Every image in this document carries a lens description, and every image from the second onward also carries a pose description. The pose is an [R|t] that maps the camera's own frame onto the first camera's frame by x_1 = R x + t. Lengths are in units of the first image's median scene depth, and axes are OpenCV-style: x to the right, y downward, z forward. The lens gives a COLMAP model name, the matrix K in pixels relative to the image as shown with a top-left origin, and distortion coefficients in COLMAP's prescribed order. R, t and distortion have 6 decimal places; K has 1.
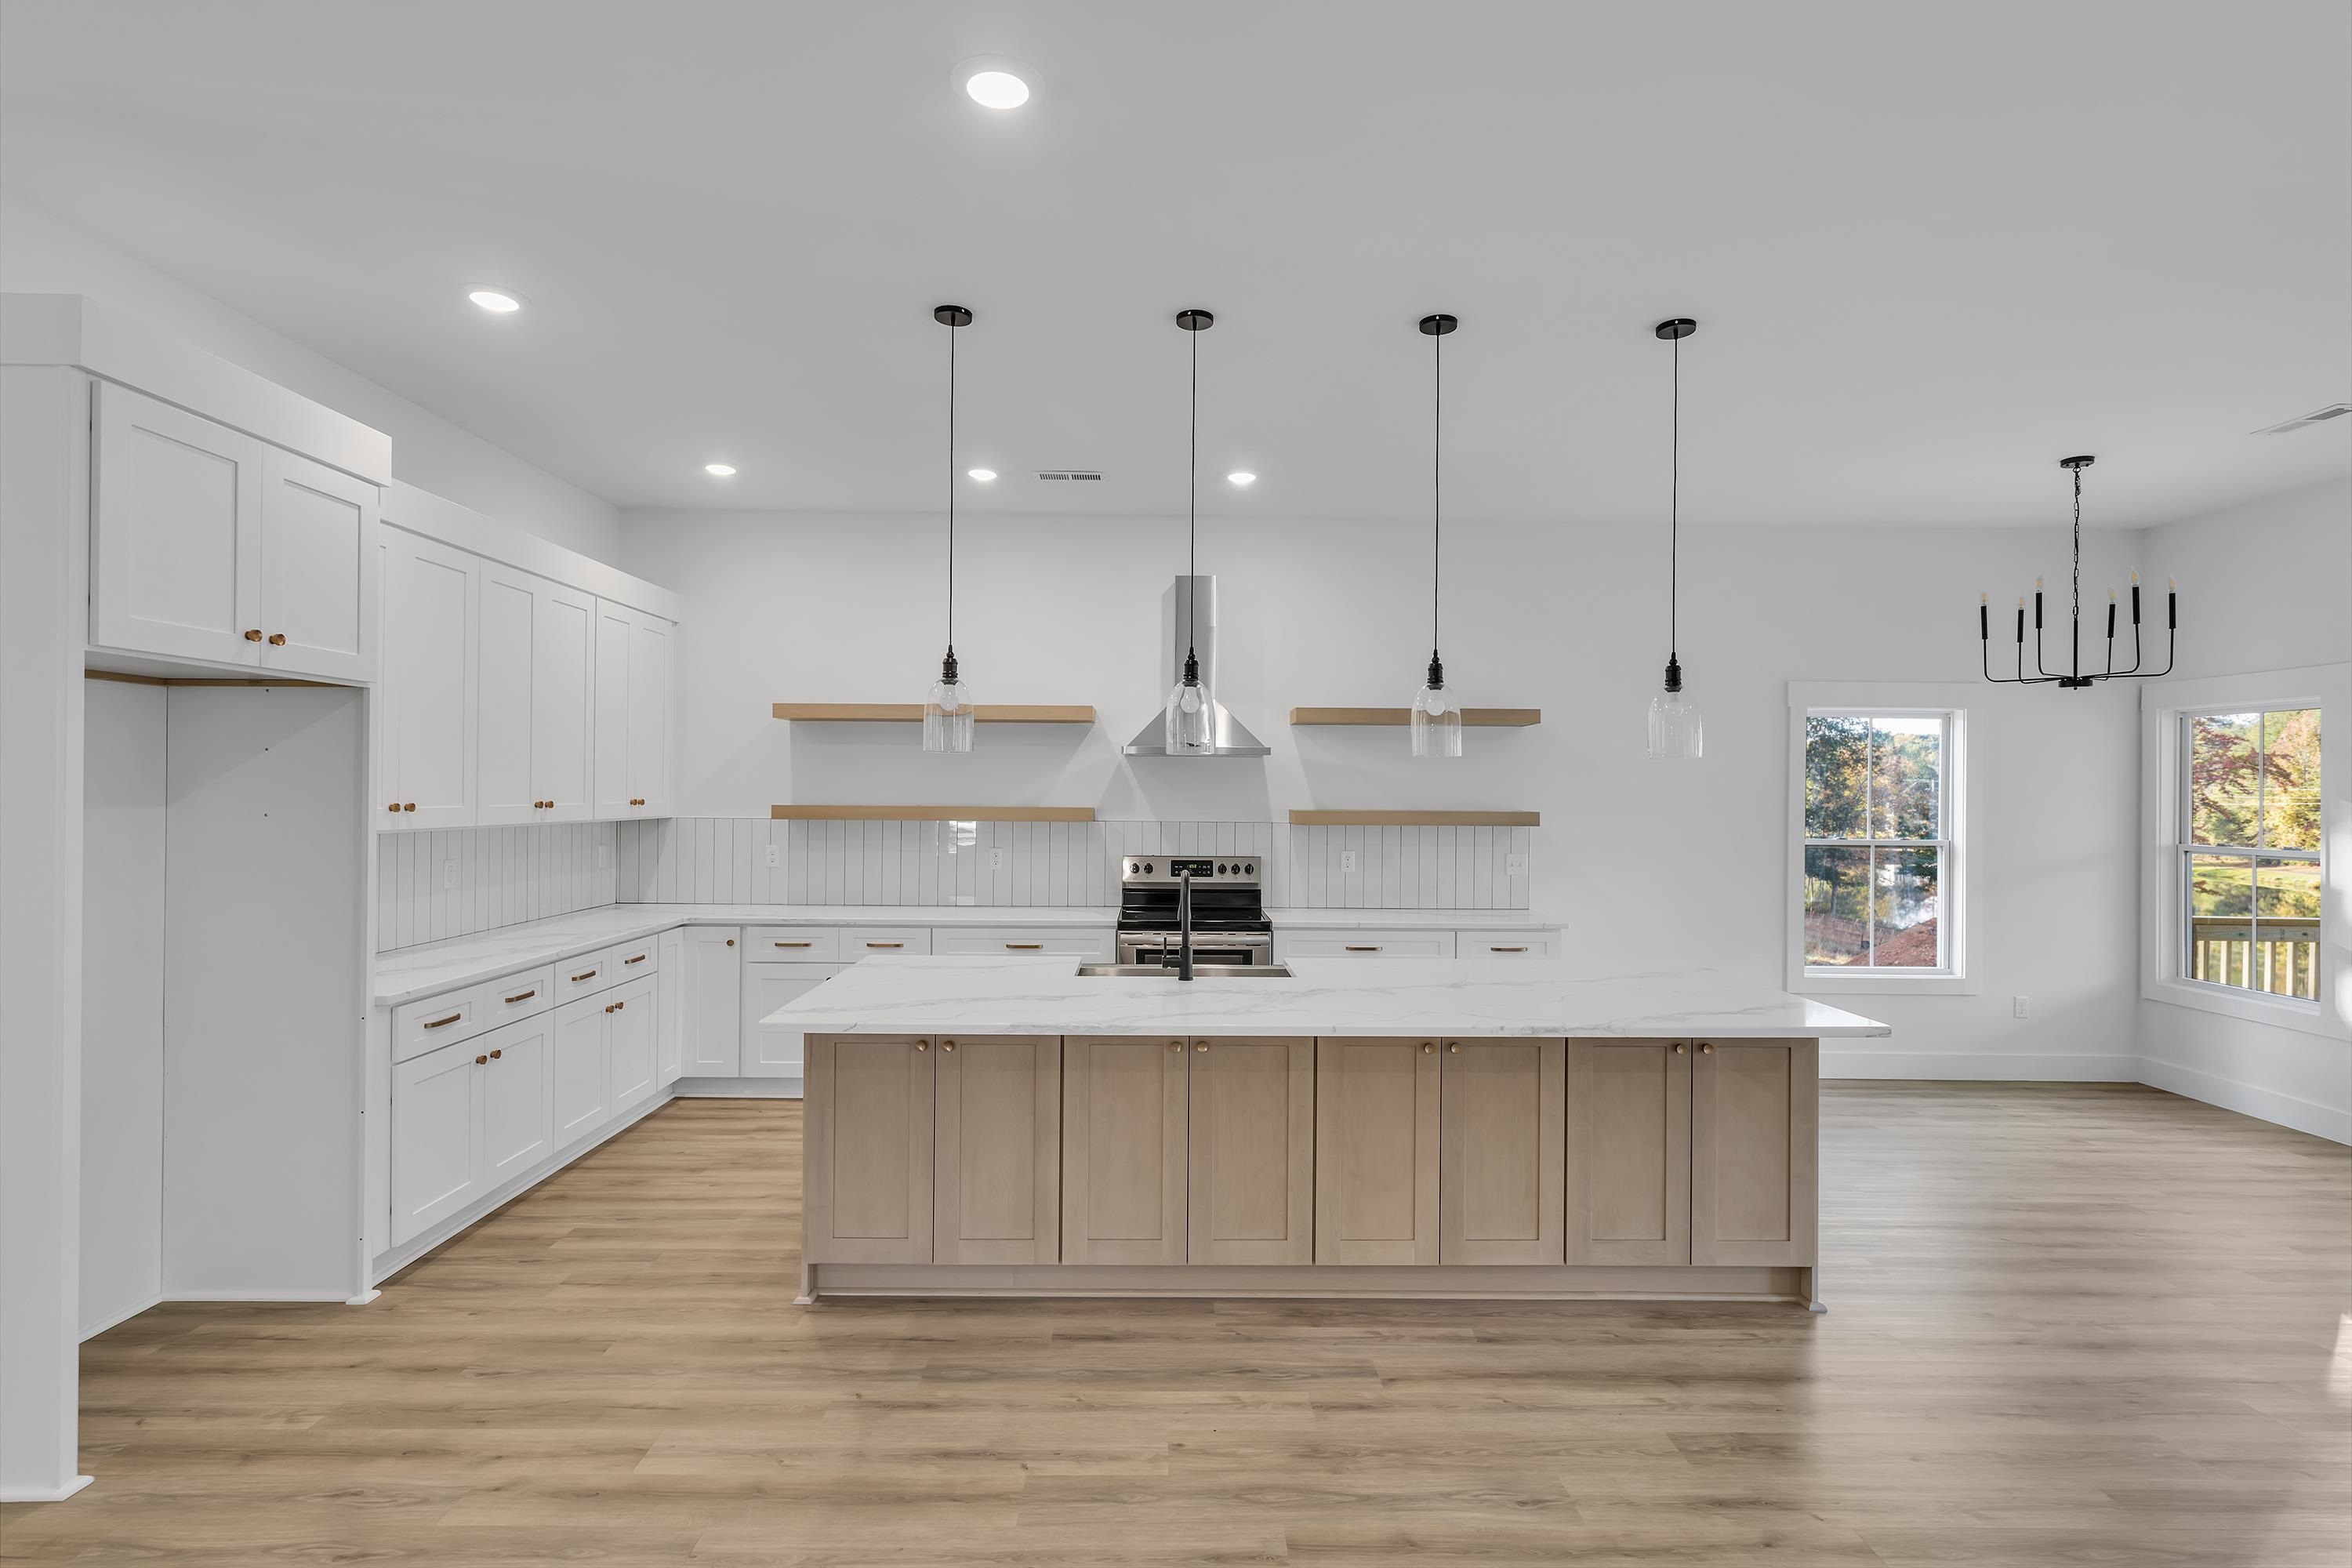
lens RADIAL K [[1143.1, 0, 1176.0], [0, 1143.1, 784.0], [0, 0, 1]] dist [0.001861, 0.000879]
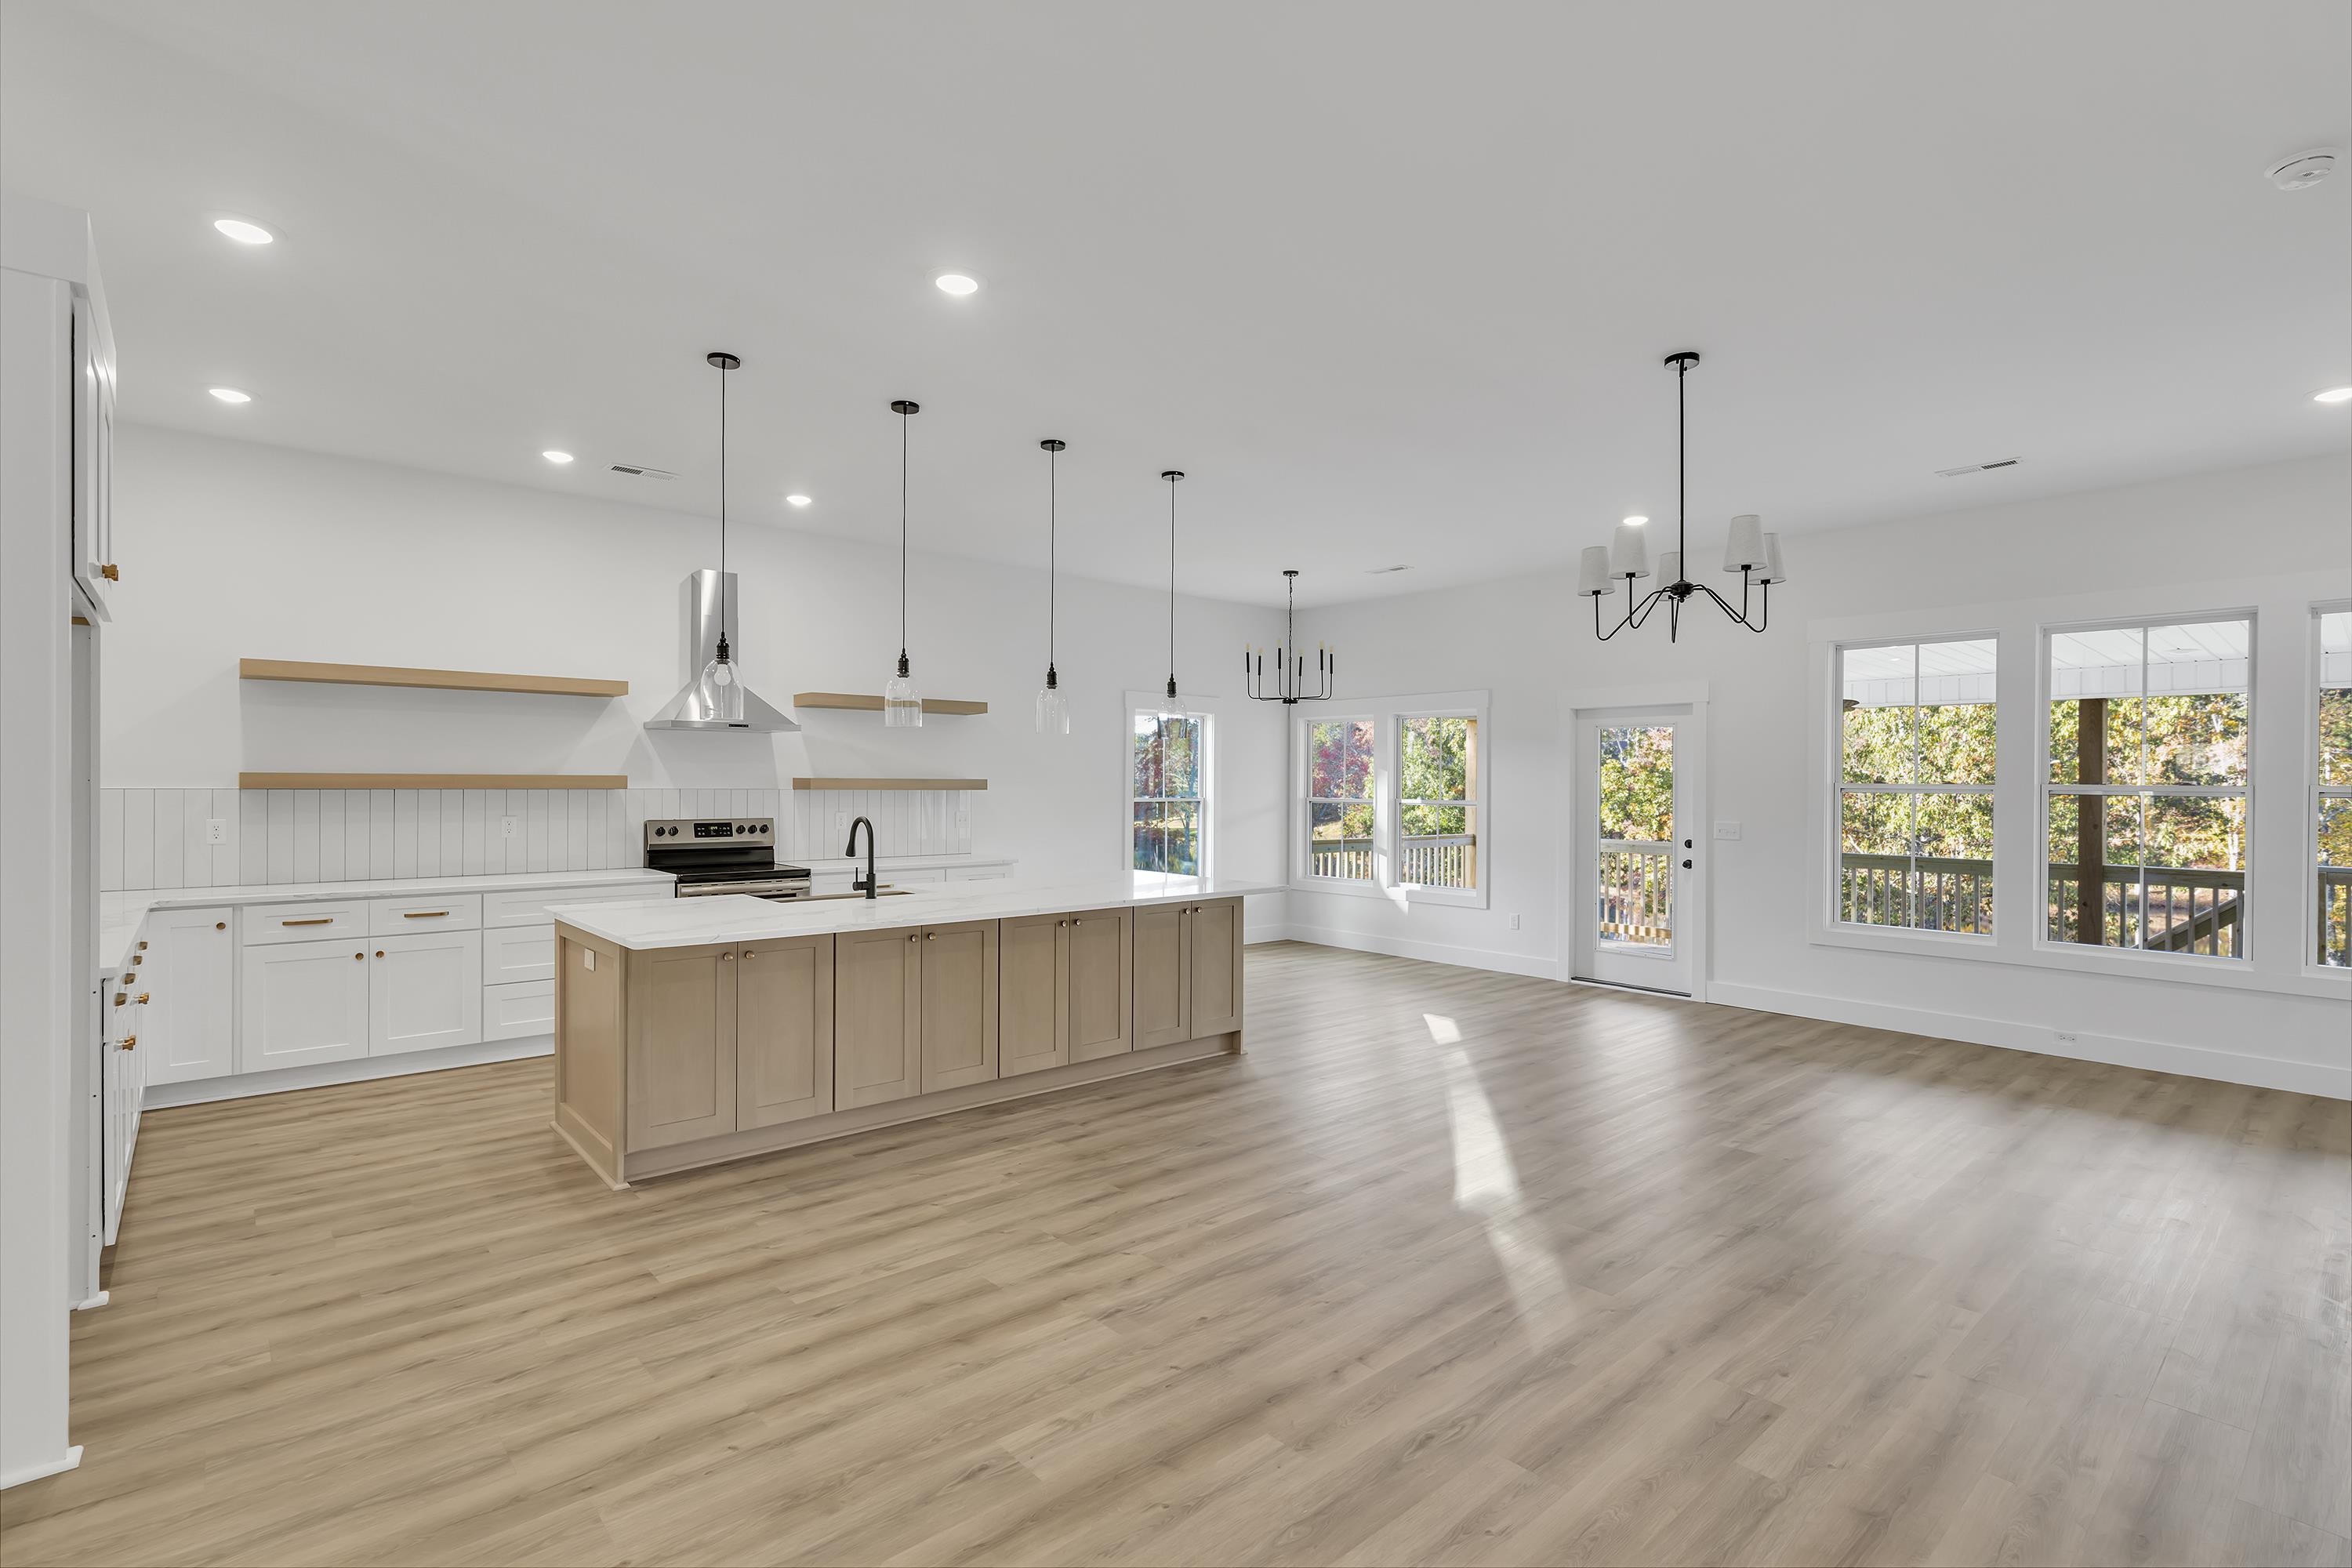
lens RADIAL K [[1095.0, 0, 1176.0], [0, 1095.0, 784.0], [0, 0, 1]] dist [-0.001266, 0.000599]
pose [[0.760199, -0.004353, 0.649675, -0.615424], [-0.004069, 0.999926, 0.011462, 0.025990], [-0.649677, -0.011356, 0.760126, -0.208774]]
